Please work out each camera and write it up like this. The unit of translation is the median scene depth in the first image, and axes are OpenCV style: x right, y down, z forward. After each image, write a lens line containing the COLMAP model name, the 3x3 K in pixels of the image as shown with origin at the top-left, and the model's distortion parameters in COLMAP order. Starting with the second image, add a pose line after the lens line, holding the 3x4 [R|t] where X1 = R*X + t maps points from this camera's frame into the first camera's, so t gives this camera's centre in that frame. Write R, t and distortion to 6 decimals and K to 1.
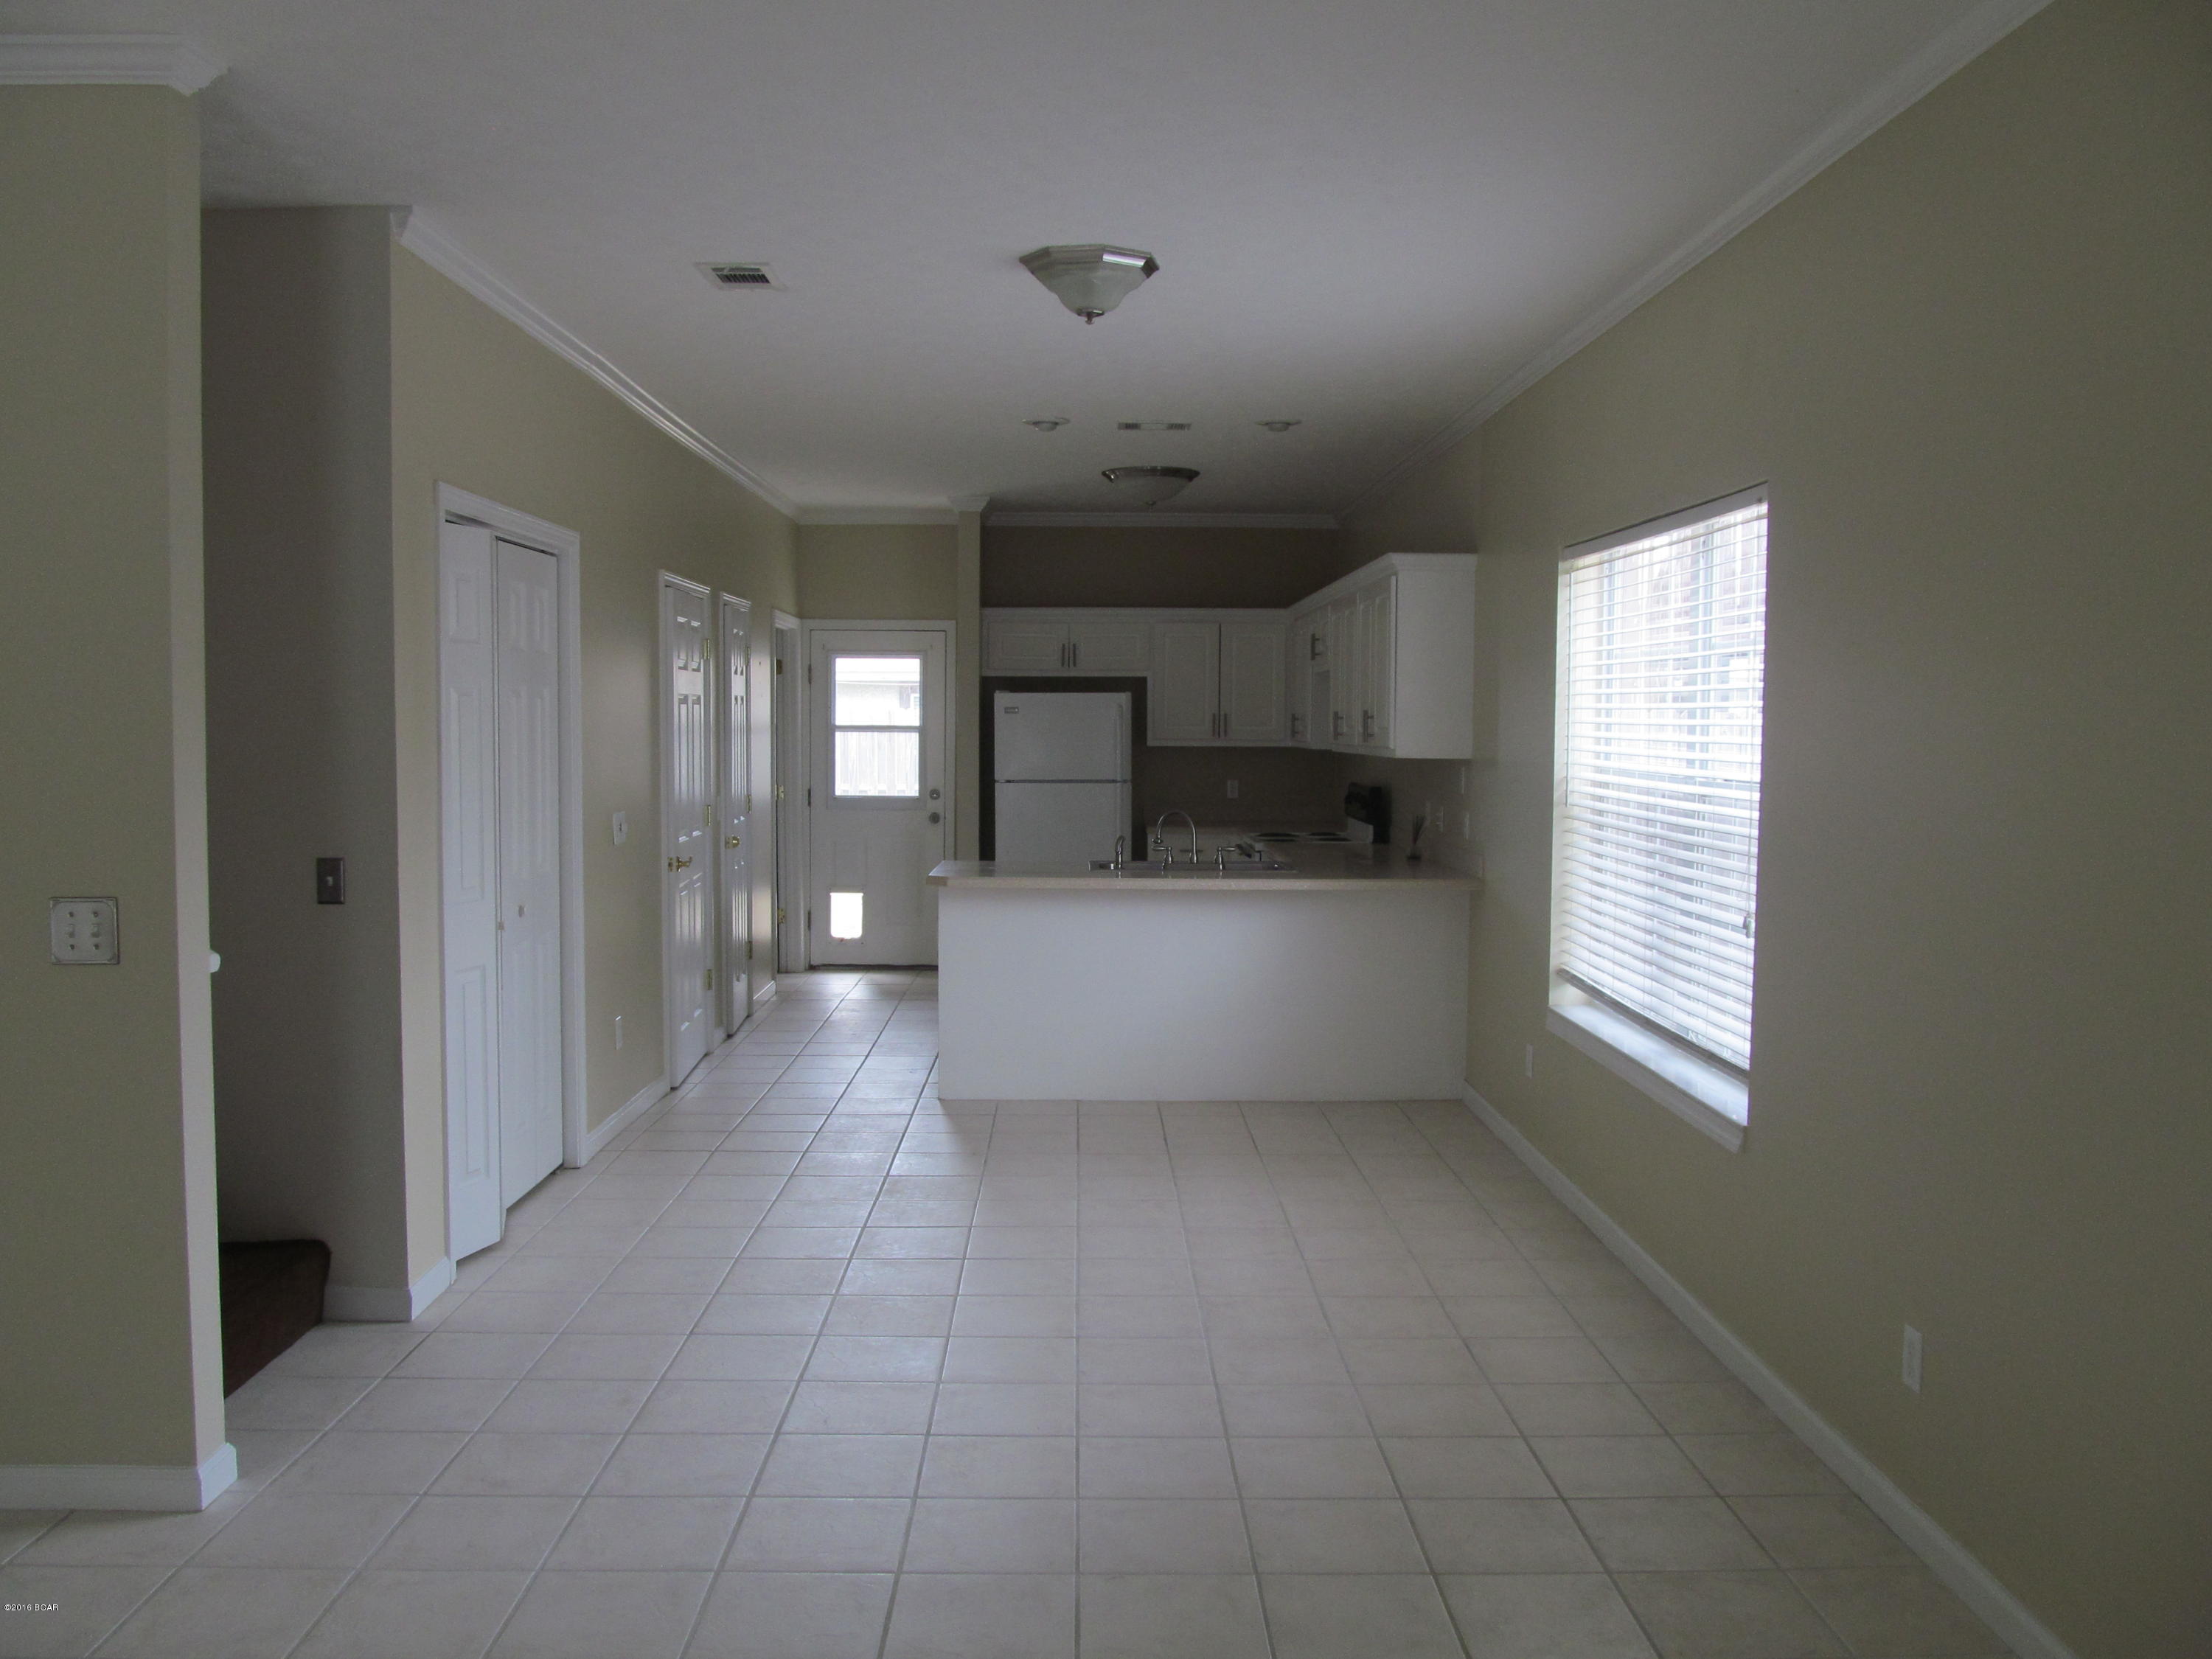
lens RADIAL K [[1818.1, 0, 1106.0], [0, 1818.1, 829.5], [0, 0, 1]] dist [-0.088531, 0.041213]
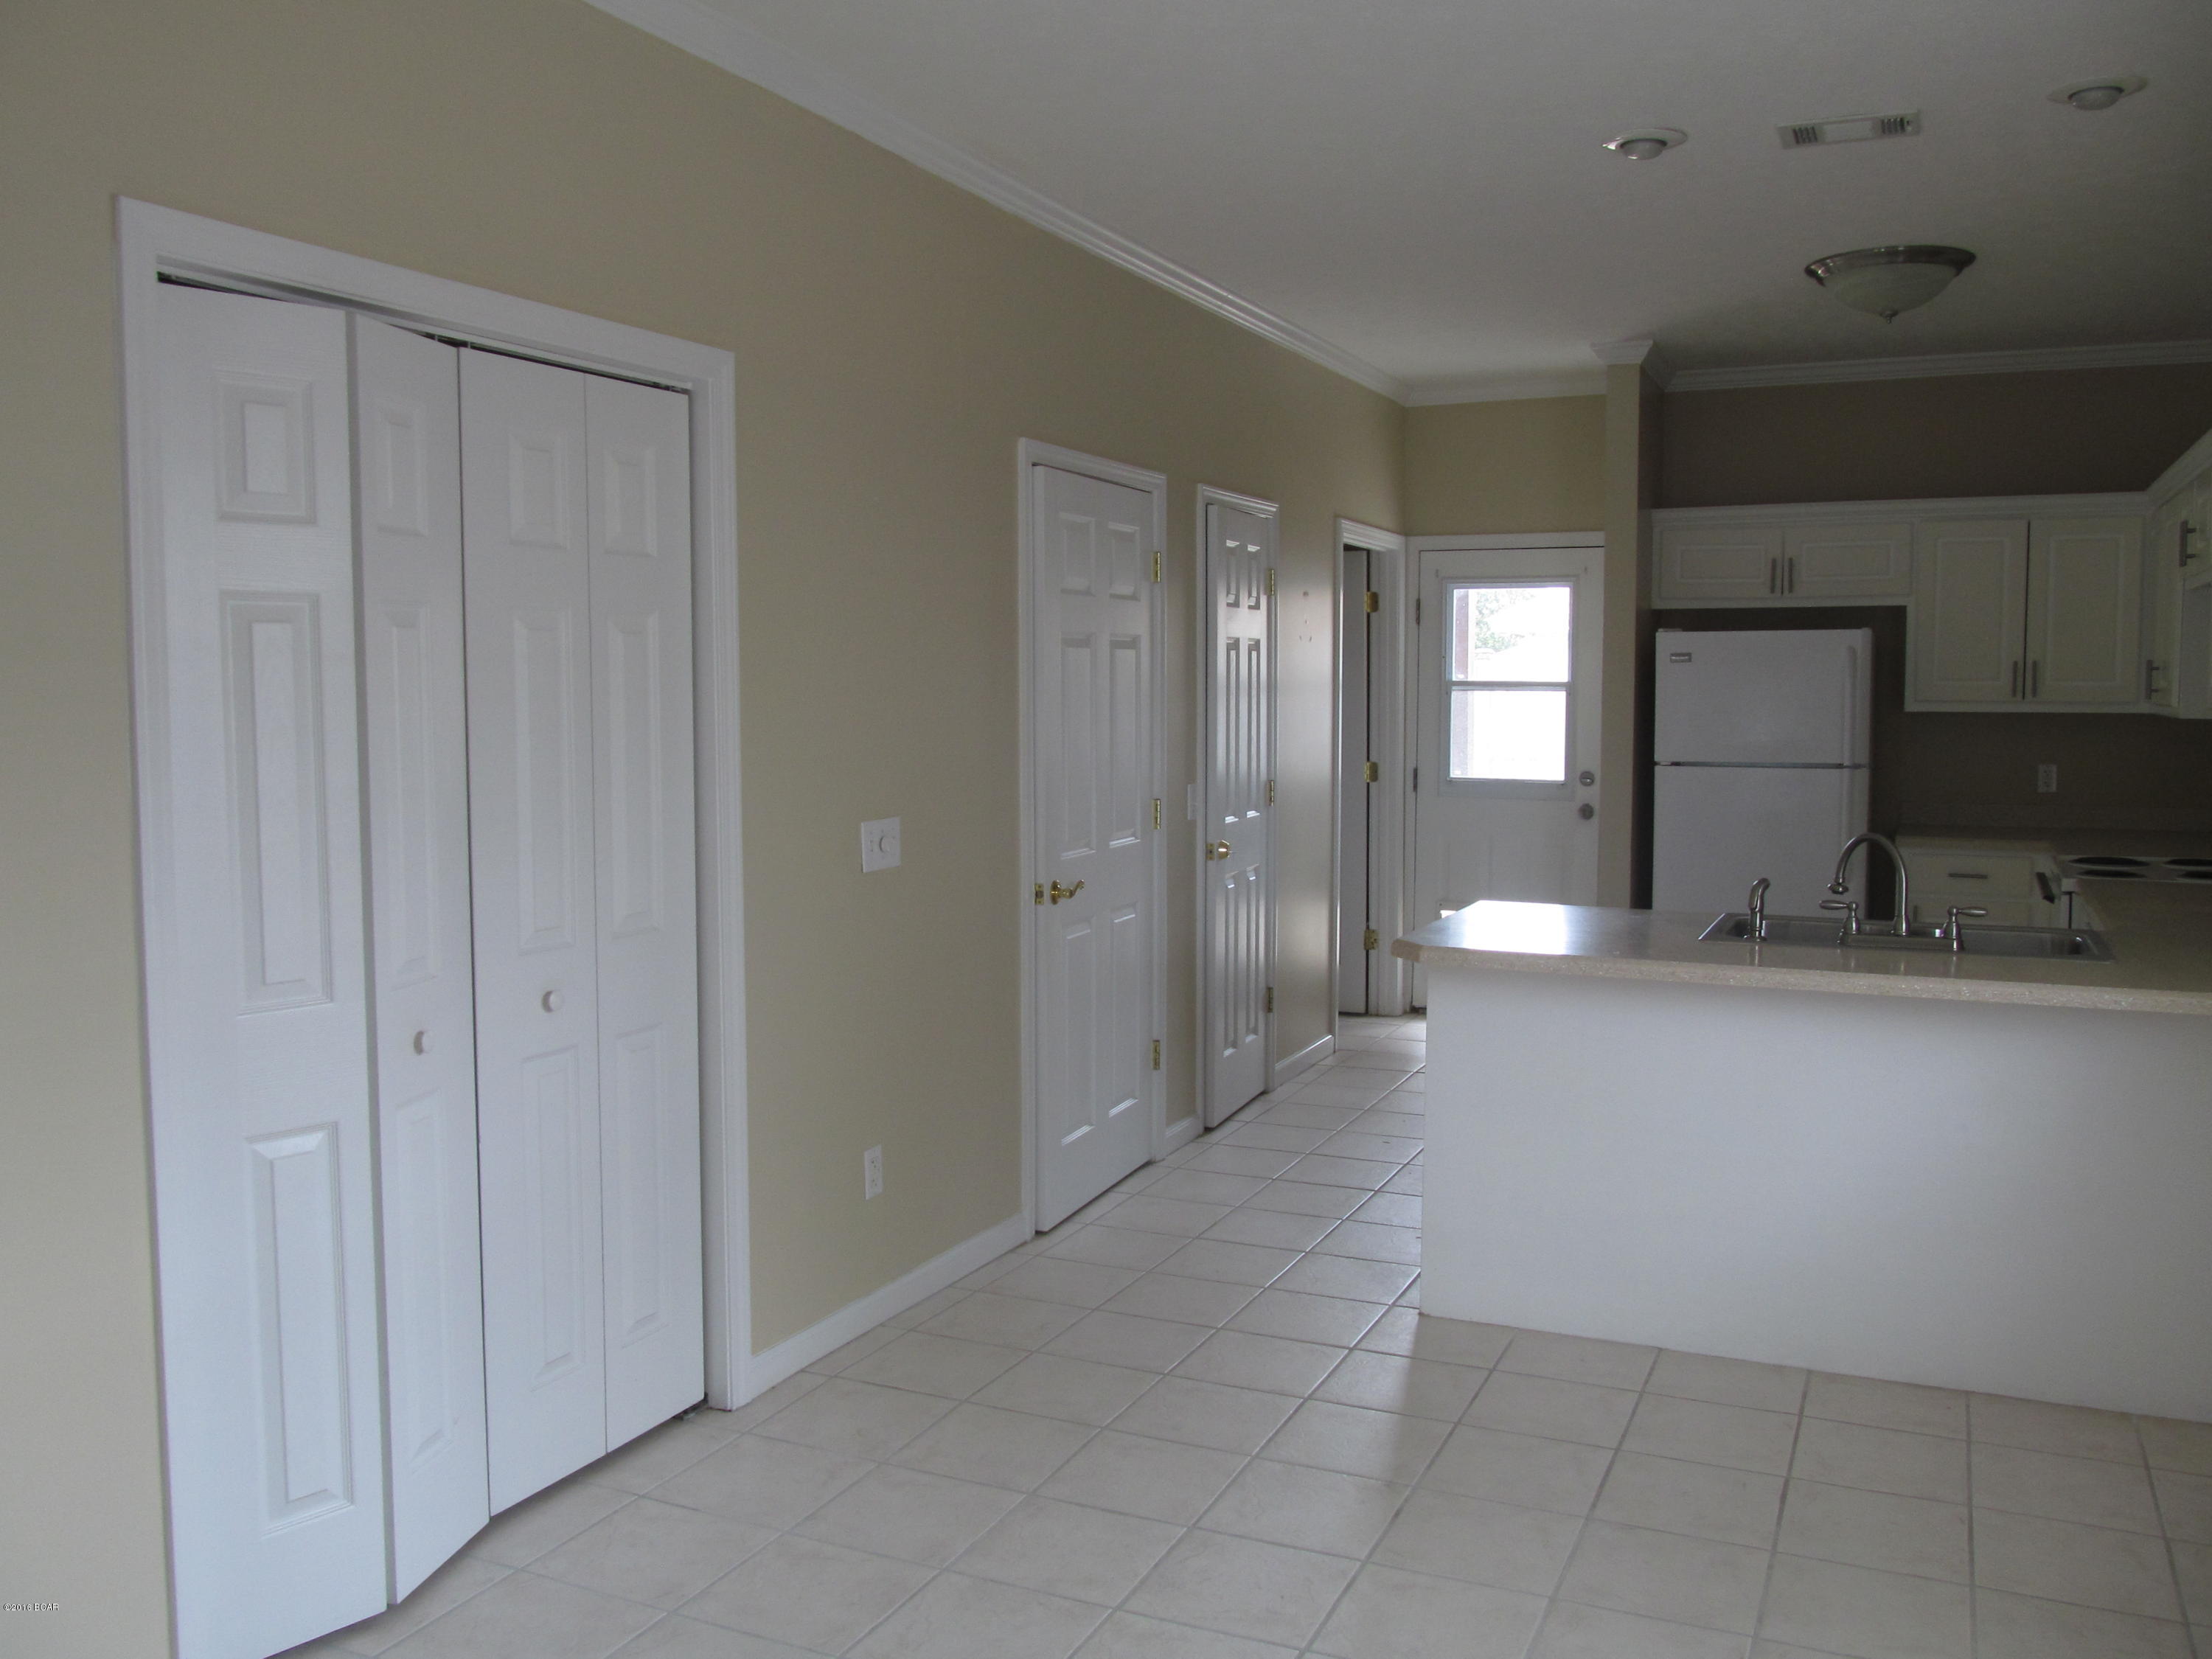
lens RADIAL K [[1818.1, 0, 1106.0], [0, 1818.1, 829.5], [0, 0, 1]] dist [-0.088531, 0.041213]
pose [[0.900747, 0.028176, -0.433428, 0.045493], [-0.018820, 0.999488, 0.025863, -0.015104], [0.433935, -0.015139, 0.900817, 0.301626]]
